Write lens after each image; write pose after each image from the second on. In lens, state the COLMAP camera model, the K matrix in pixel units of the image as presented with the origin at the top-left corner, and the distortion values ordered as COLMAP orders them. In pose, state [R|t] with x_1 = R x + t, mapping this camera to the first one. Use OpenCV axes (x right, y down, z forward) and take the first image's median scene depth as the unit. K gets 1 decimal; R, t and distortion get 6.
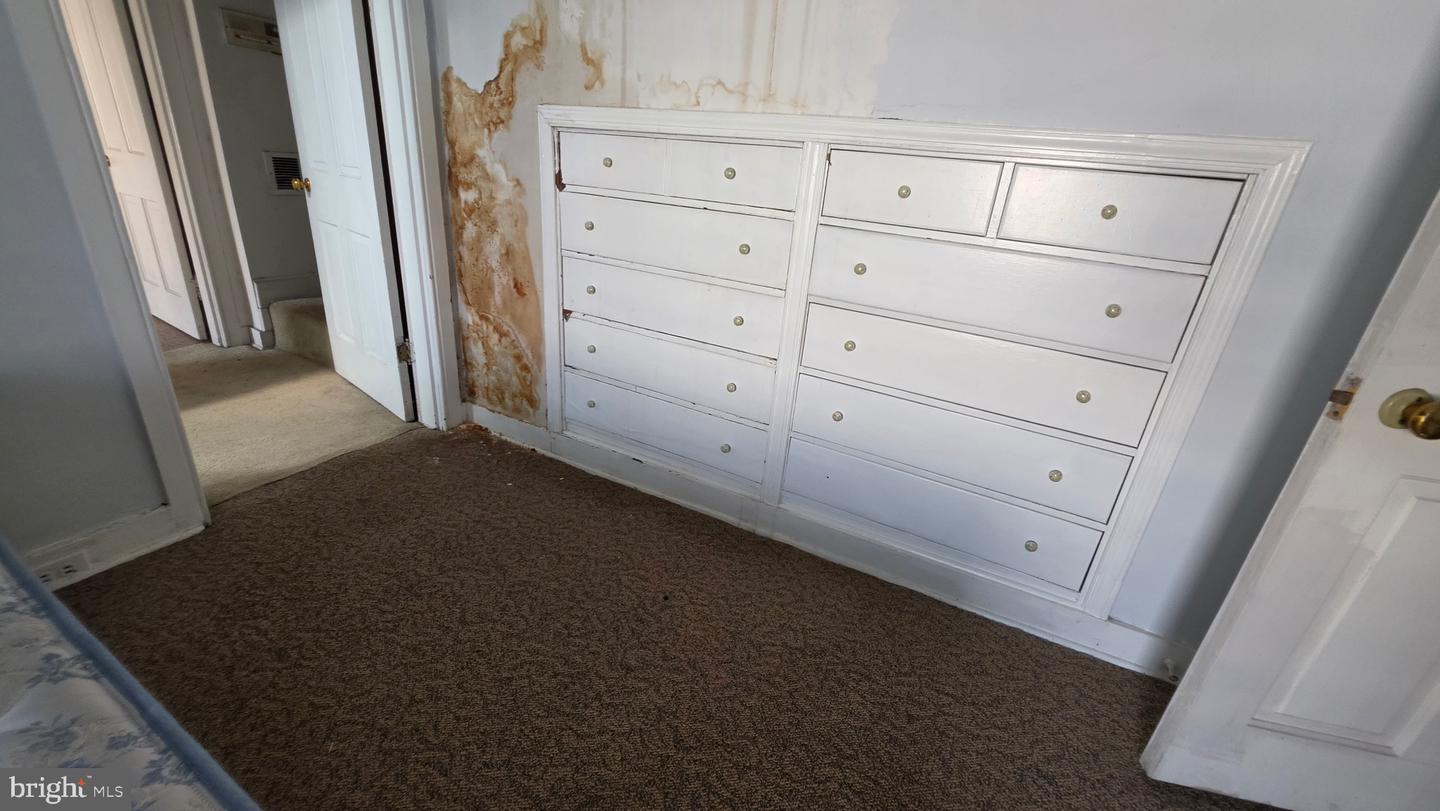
lens RADIAL K [[582.5, 0, 715.7], [0, 582.5, 406.3], [0, 0, 1]] dist [-0.003180, -0.000543]
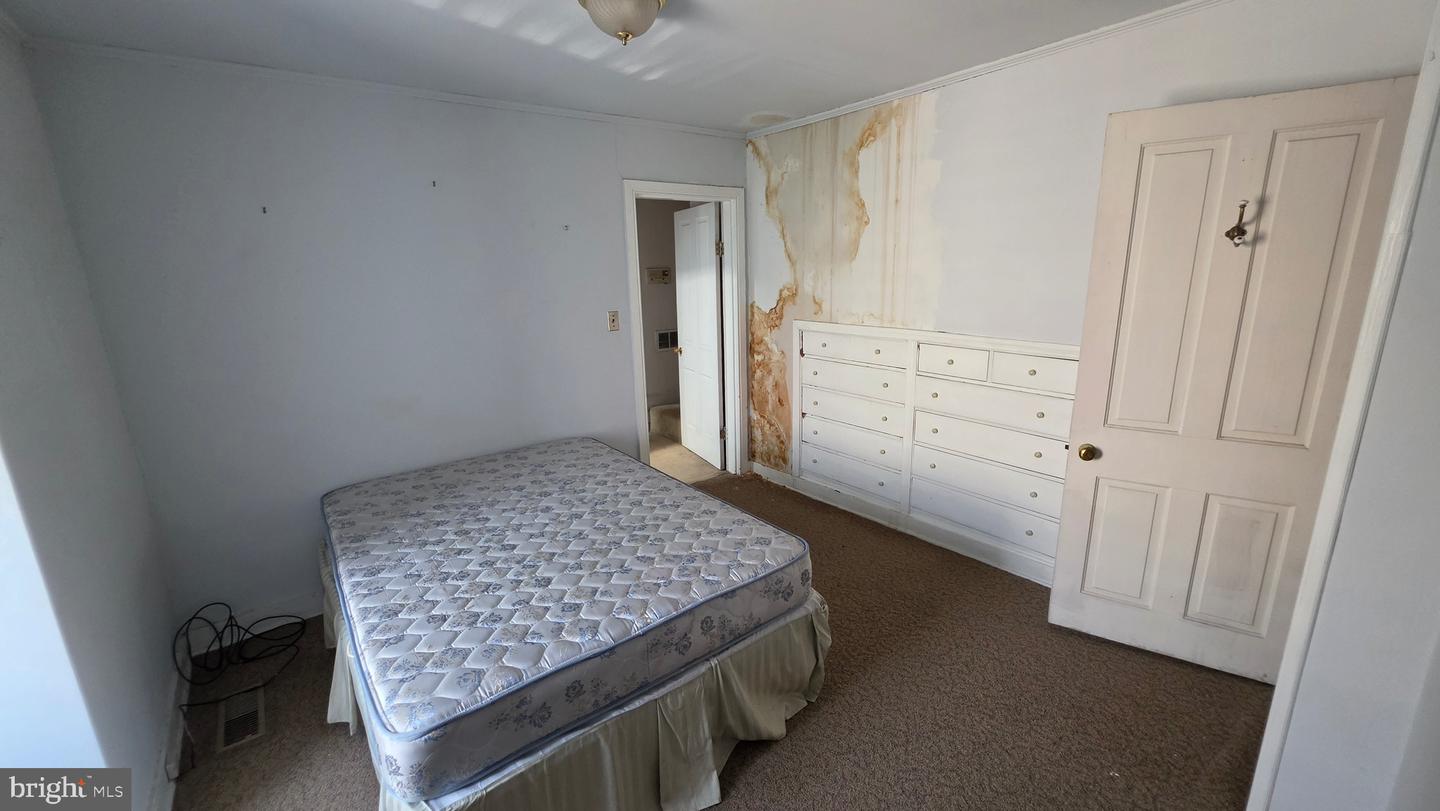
lens RADIAL K [[582.5, 0, 721.1], [0, 582.5, 405.3], [0, 0, 1]] dist [-0.003180, -0.000543]
pose [[0.919612, -0.008502, -0.392736, 0.263092], [-0.054593, 0.987298, -0.149206, 0.119799], [0.389016, 0.158652, 0.907467, -0.907115]]
